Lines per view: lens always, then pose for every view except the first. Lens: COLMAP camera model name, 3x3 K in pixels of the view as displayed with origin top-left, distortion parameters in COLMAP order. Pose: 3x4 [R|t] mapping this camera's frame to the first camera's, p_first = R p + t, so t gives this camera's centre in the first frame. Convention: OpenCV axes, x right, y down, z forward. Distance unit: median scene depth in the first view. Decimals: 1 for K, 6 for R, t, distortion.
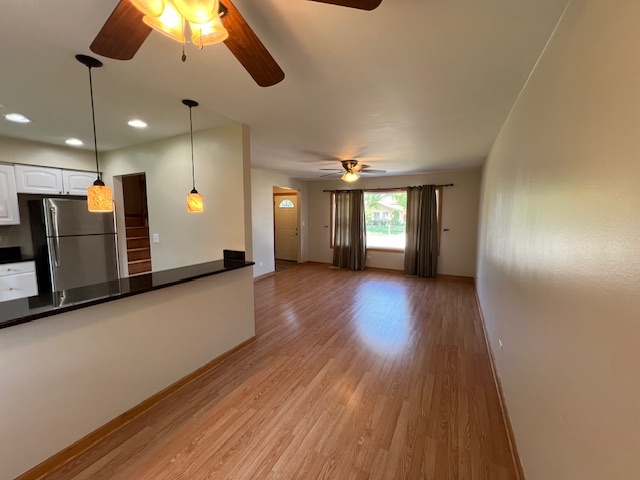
lens RADIAL K [[256.2, 0, 320.4], [0, 256.2, 237.8], [0, 0, 1]] dist [-0.001666, 0.000634]
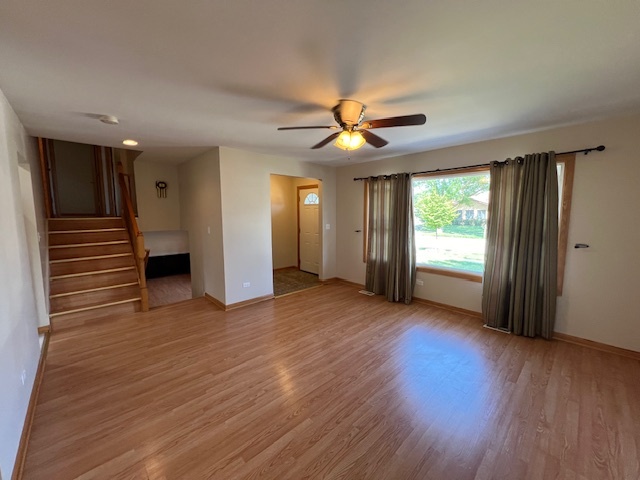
lens RADIAL K [[256.2, 0, 319.9], [0, 256.2, 237.2], [0, 0, 1]] dist [-0.001666, 0.000634]
pose [[0.947899, 0.027005, -0.317424, 0.174444], [-0.026033, 0.999634, 0.007305, -0.035905], [0.317505, 0.001339, 0.948256, 0.379790]]
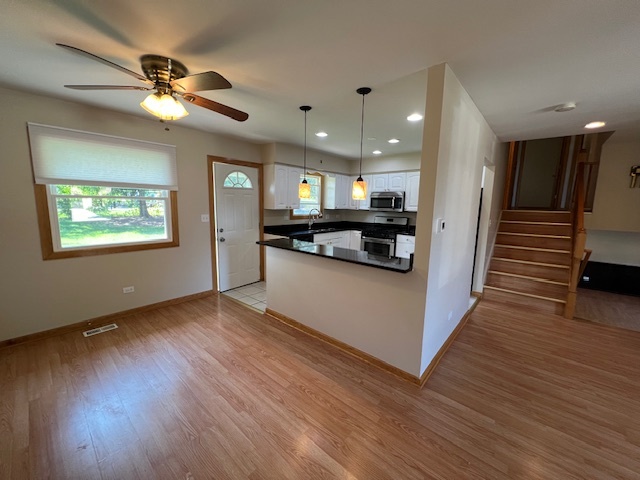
lens RADIAL K [[256.2, 0, 319.1], [0, 256.2, 239.3], [0, 0, 1]] dist [-0.001666, 0.000634]
pose [[-0.228340, 0.132760, -0.964487, 0.211094], [-0.112492, 0.980426, 0.161586, -0.034987], [0.967061, 0.145393, -0.208936, 0.409545]]
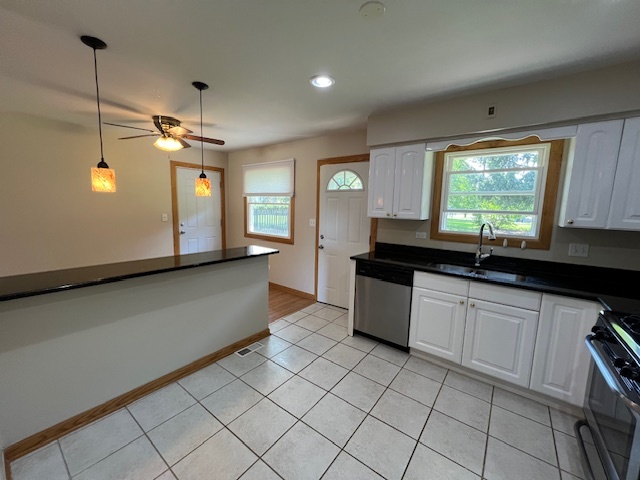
lens RADIAL K [[256.2, 0, 320.2], [0, 256.2, 240.0], [0, 0, 1]] dist [-0.001666, 0.000634]
pose [[-0.985009, -0.049733, 0.165180, -0.470849], [-0.012500, 0.975600, 0.219198, -0.050895], [-0.172051, 0.213847, -0.961597, 0.622466]]
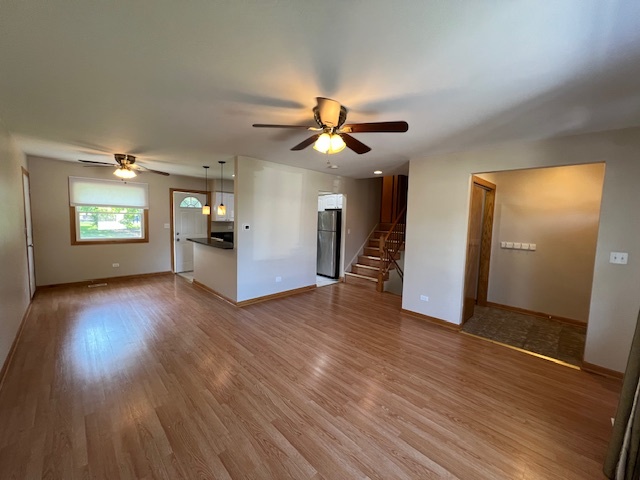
lens RADIAL K [[256.2, 0, 320.4], [0, 256.2, 238.3], [0, 0, 1]] dist [-0.001666, 0.000634]
pose [[-0.297290, 0.067647, -0.952388, 0.459133], [-0.118410, 0.987174, 0.107079, -0.086417], [0.947416, 0.144606, -0.285467, 0.884402]]
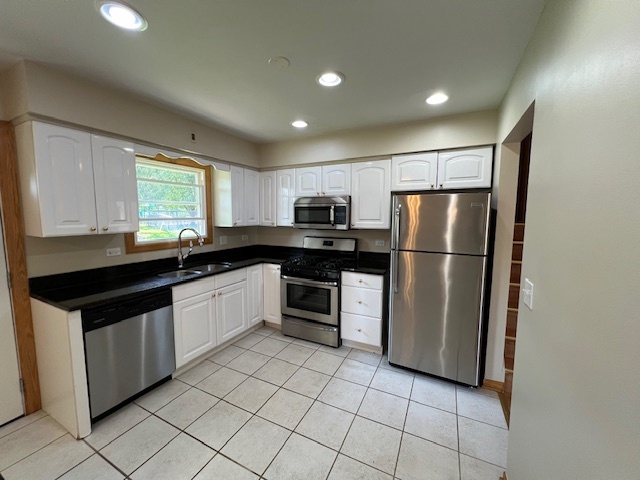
lens RADIAL K [[256.2, 0, 319.6], [0, 256.2, 239.4], [0, 0, 1]] dist [-0.001666, 0.000634]
pose [[0.016537, 0.100581, -0.994791, -0.189896], [-0.100878, 0.990019, 0.098421, -0.043809], [0.994761, 0.098725, 0.026518, 0.419718]]
